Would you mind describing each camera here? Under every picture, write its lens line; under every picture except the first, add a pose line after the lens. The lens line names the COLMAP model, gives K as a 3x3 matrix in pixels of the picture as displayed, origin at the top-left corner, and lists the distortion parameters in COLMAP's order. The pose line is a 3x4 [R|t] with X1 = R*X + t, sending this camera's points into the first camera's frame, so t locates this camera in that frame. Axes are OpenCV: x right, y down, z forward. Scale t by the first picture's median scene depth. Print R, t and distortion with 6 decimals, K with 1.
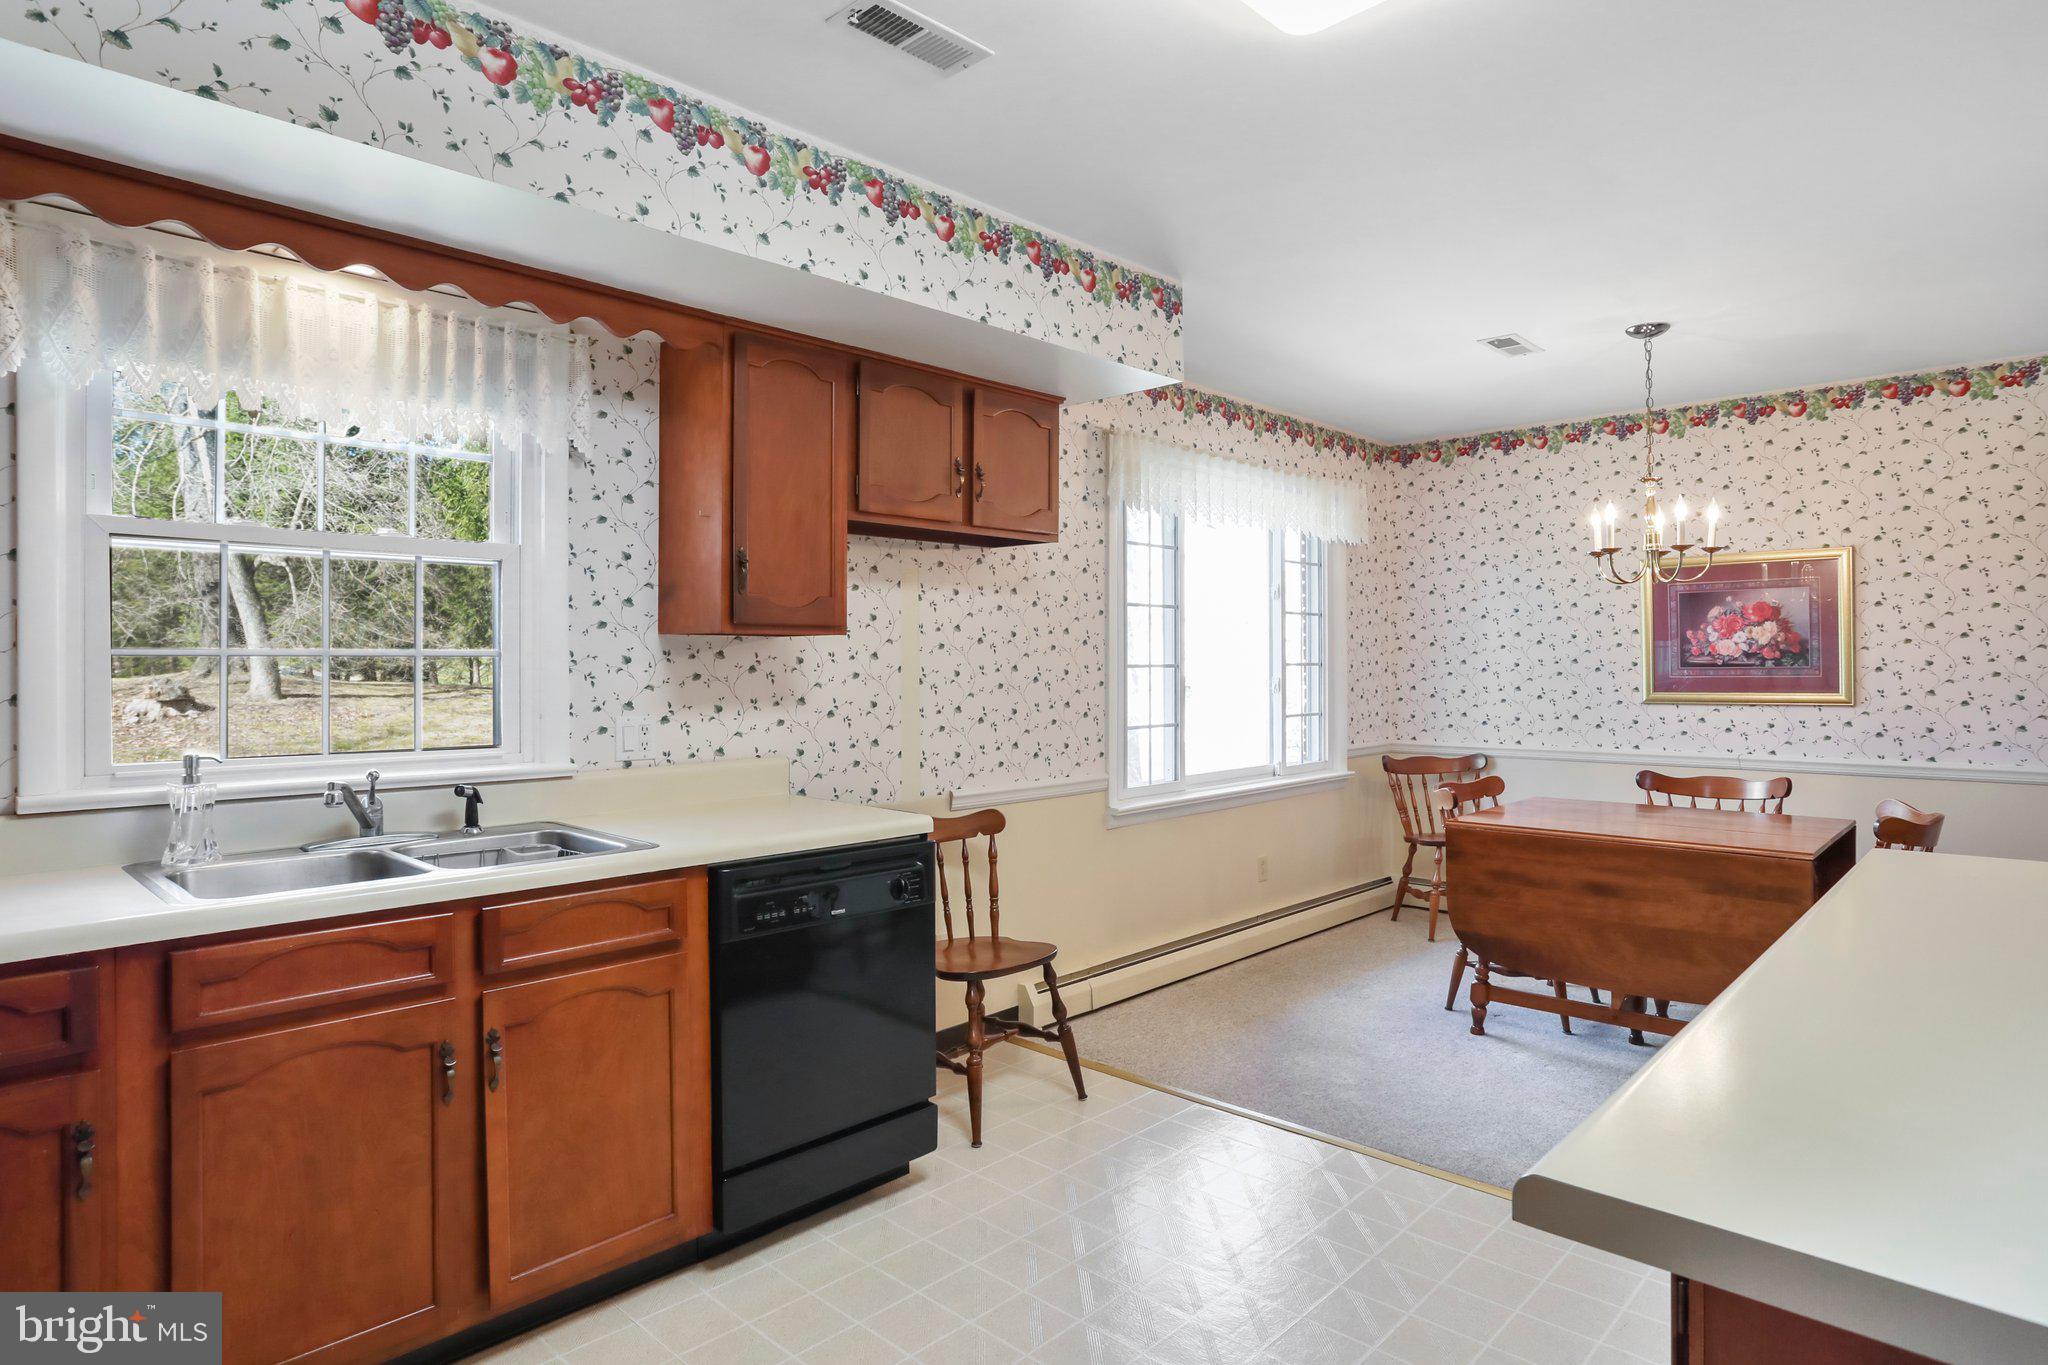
lens RADIAL K [[1157.9, 0, 1023.6], [0, 1157.9, 663.3], [0, 0, 1]] dist [-0.008964, 0.000962]
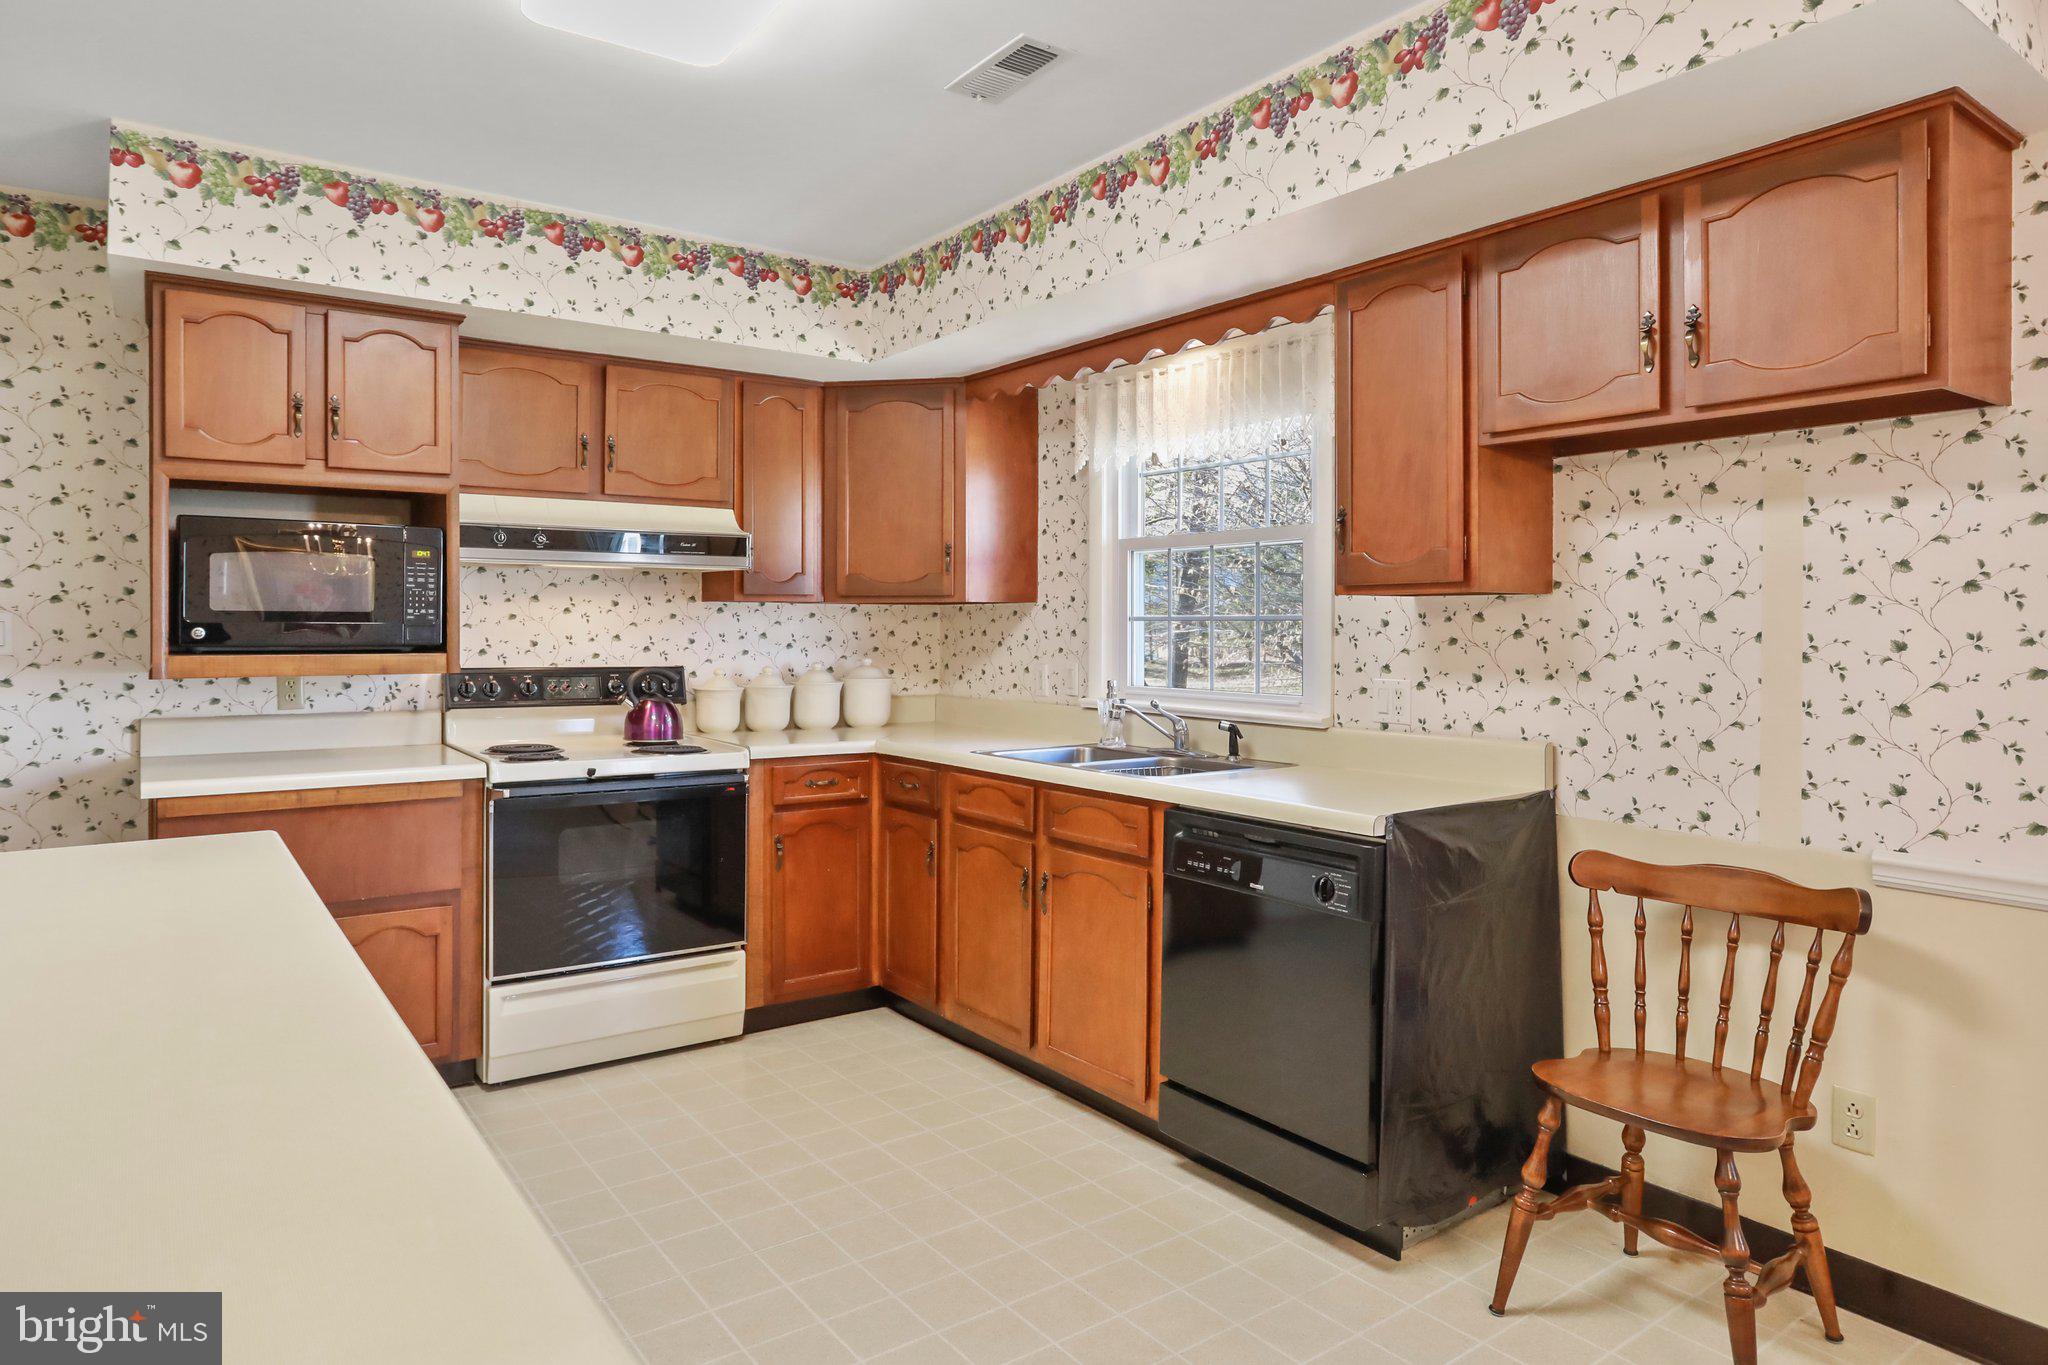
lens RADIAL K [[1197.1, 0, 979.6], [0, 1197.1, 626.6], [0, 0, 1]] dist [-0.045801, 0.020999]
pose [[-0.195529, 0.001872, -0.980696, 0.581991], [-0.004033, 0.999988, 0.002713, -0.000845], [0.980690, 0.004486, -0.195519, 0.667367]]
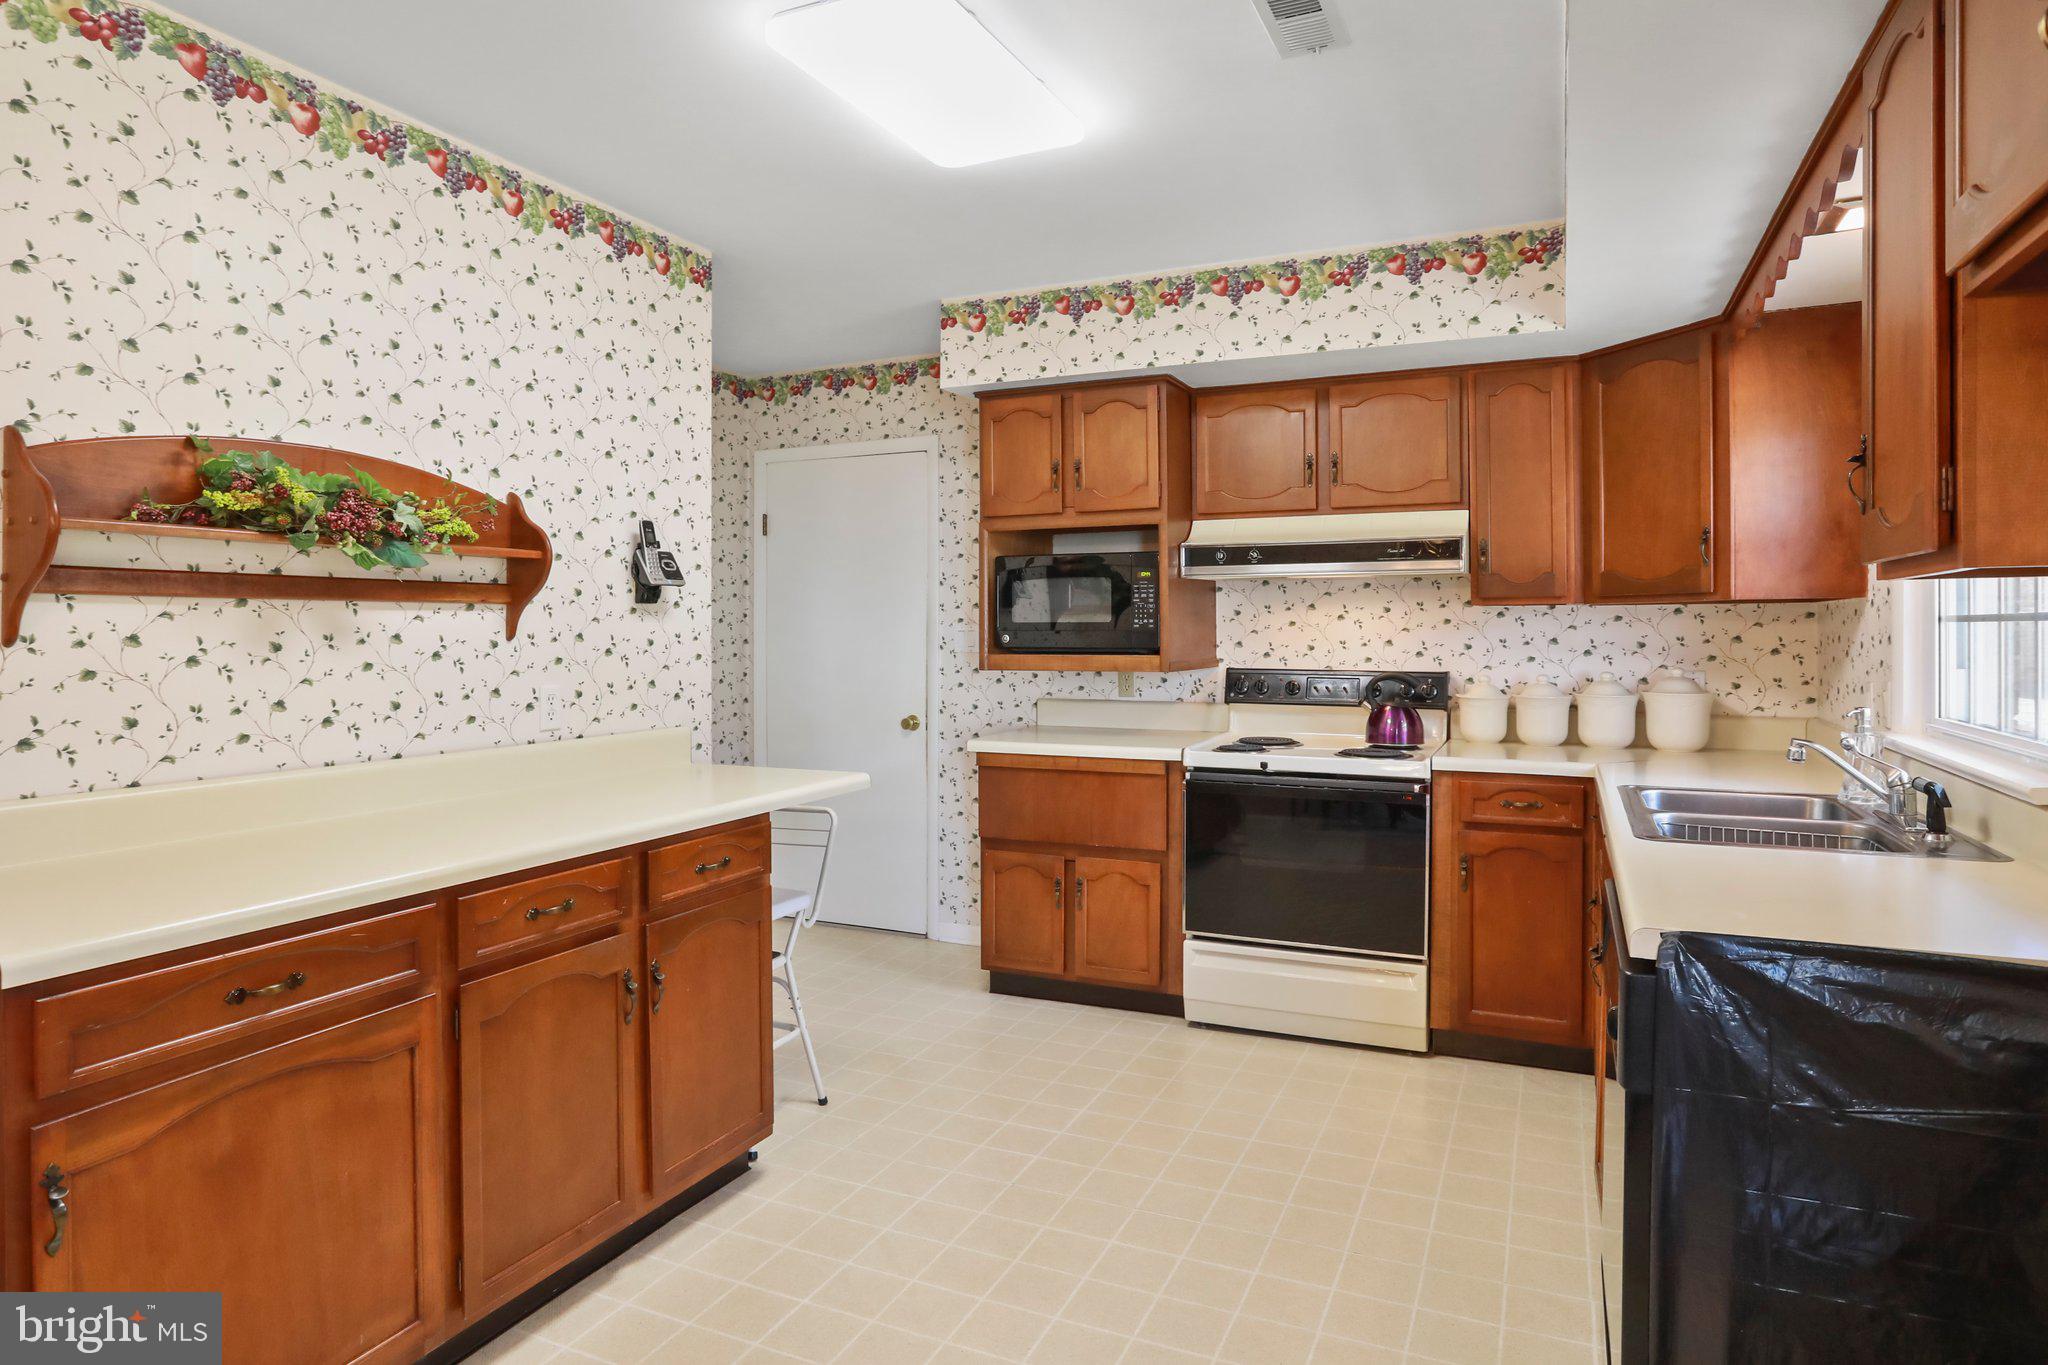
lens RADIAL K [[1197.1, 0, 1047.3], [0, 1197.1, 637.6], [0, 0, 1]] dist [-0.045801, 0.020999]
pose [[-0.946160, 0.008191, -0.323597, 0.257035], [0.005206, 0.999936, 0.010090, -0.004337], [0.323658, 0.007863, -0.946141, 1.074638]]
